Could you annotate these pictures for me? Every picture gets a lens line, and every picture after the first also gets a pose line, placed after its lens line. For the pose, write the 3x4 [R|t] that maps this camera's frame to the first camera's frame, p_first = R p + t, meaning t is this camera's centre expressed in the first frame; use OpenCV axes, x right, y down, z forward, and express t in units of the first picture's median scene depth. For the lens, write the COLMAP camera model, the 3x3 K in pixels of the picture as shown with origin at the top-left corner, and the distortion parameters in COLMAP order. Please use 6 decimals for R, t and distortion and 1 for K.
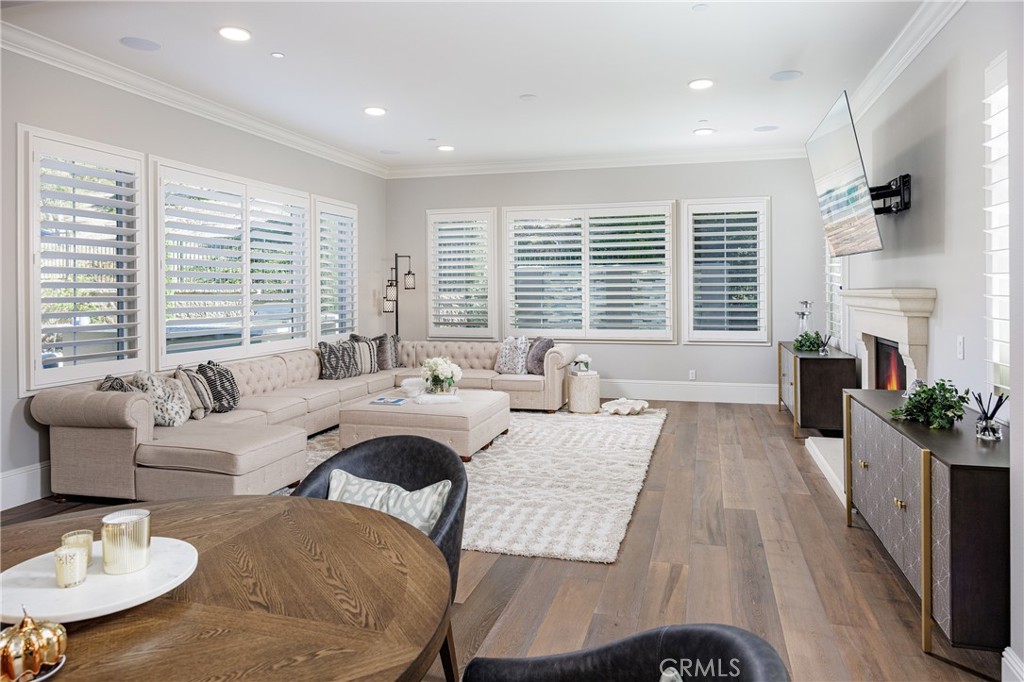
lens RADIAL K [[662.6, 0, 513.9], [0, 662.6, 294.0], [0, 0, 1]] dist [0.003268, 0.000454]
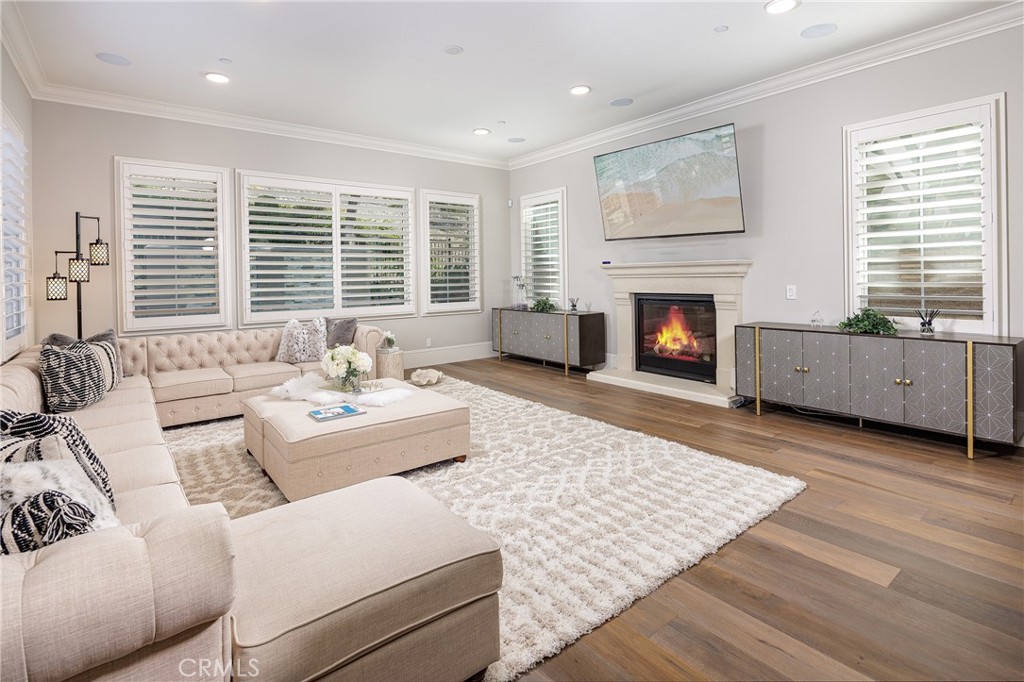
lens RADIAL K [[506.8, 0, 512.6], [0, 506.8, 281.8], [0, 0, 1]] dist [-0.031106, -0.000063]
pose [[0.590018, -0.012352, 0.807296, -0.353539], [0.014919, 0.999879, 0.004395, 0.015717], [-0.807252, 0.009451, 0.590131, 0.374671]]
